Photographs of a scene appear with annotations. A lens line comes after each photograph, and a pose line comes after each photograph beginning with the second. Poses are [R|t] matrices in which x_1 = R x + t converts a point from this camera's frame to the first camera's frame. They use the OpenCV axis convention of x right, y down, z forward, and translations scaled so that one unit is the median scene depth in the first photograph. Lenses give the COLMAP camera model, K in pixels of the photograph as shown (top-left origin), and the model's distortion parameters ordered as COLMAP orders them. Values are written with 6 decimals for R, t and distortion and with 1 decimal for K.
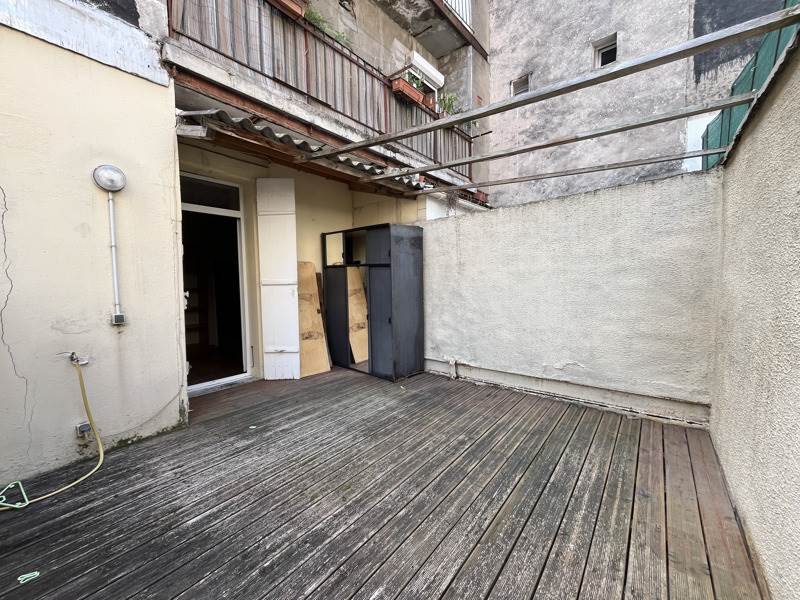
lens RADIAL K [[324.4, 0, 400.3], [0, 324.4, 297.8], [0, 0, 1]] dist [-0.000476, -0.000145]
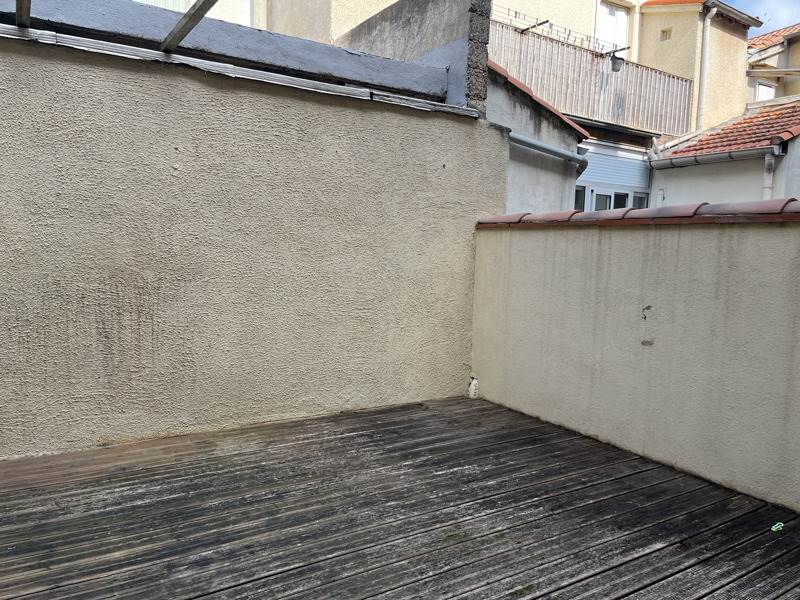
lens RADIAL K [[601.8, 0, 399.1], [0, 601.8, 301.4], [0, 0, 1]] dist [0.006565, 0.002692]
pose [[-0.947102, -0.036817, 0.318815, -0.462588], [0.008771, 0.990057, 0.140390, -0.062983], [-0.320814, 0.135760, -0.937362, 2.252428]]
